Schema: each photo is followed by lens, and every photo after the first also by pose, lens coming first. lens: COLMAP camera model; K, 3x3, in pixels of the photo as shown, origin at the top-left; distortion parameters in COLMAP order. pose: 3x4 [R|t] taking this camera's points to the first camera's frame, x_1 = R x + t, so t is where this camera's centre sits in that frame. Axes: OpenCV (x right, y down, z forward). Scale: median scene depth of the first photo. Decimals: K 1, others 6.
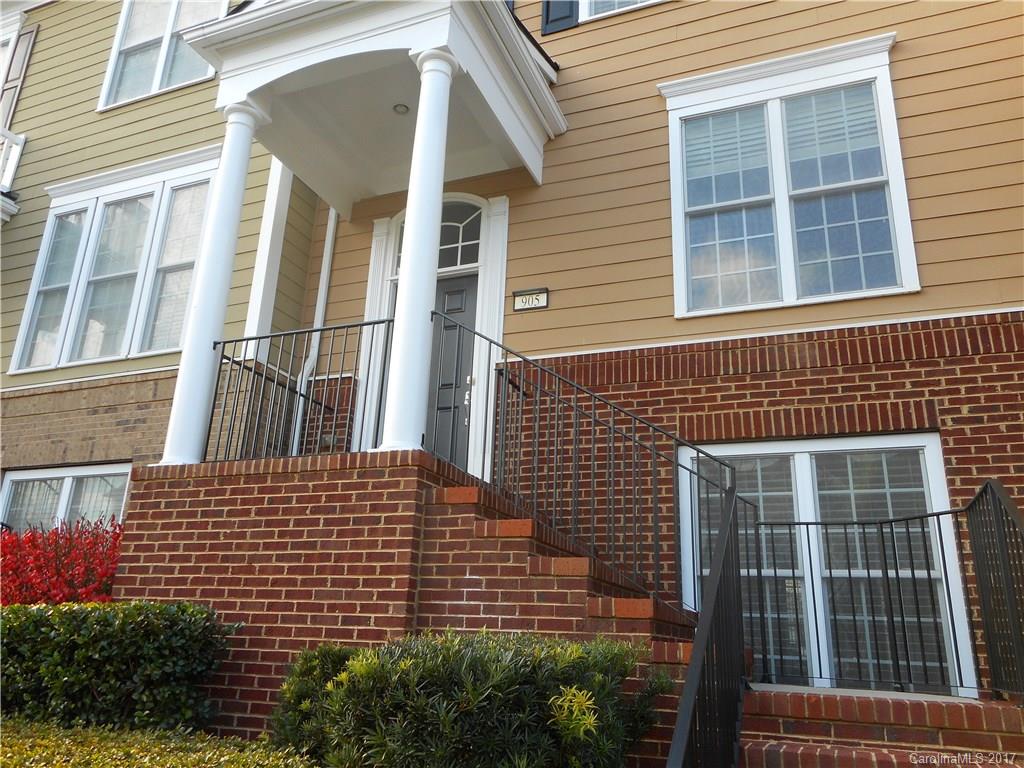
lens RADIAL K [[776.2, 0, 509.1], [0, 776.2, 381.5], [0, 0, 1]] dist [0.007373, 0.004710]
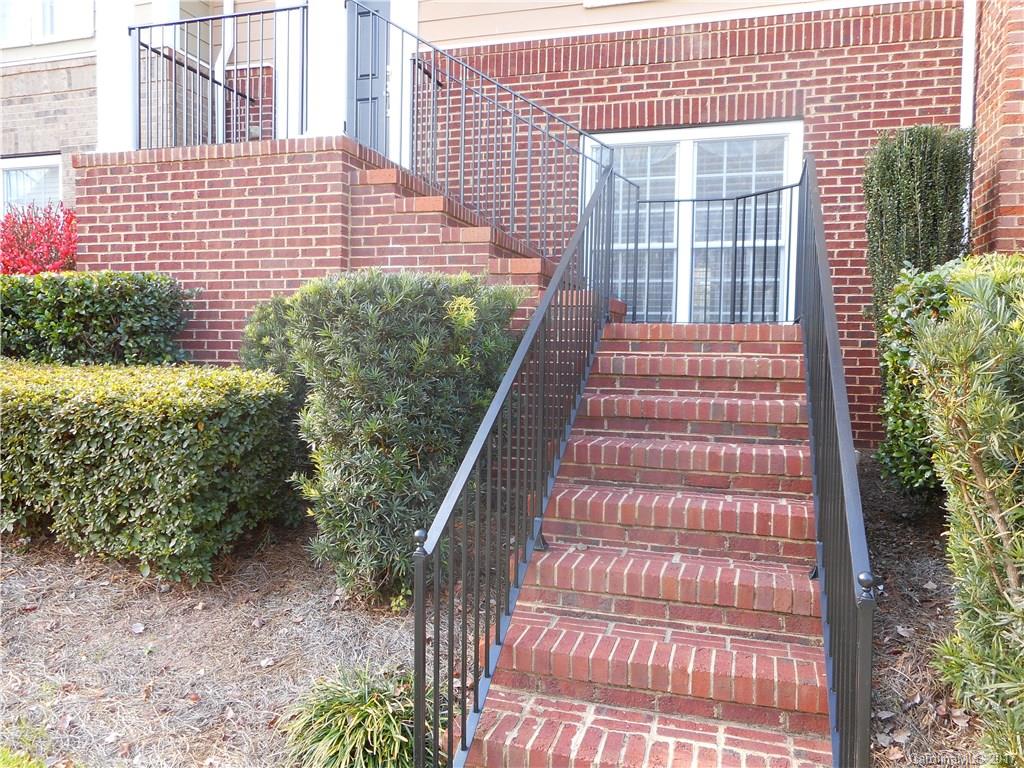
lens RADIAL K [[776.2, 0, 508.8], [0, 776.2, 373.2], [0, 0, 1]] dist [0.007373, 0.004710]
pose [[0.996255, -0.027875, 0.081852, 0.020128], [-0.003246, 0.933887, 0.357553, 0.005507], [-0.086407, -0.356479, 0.930299, -0.163928]]
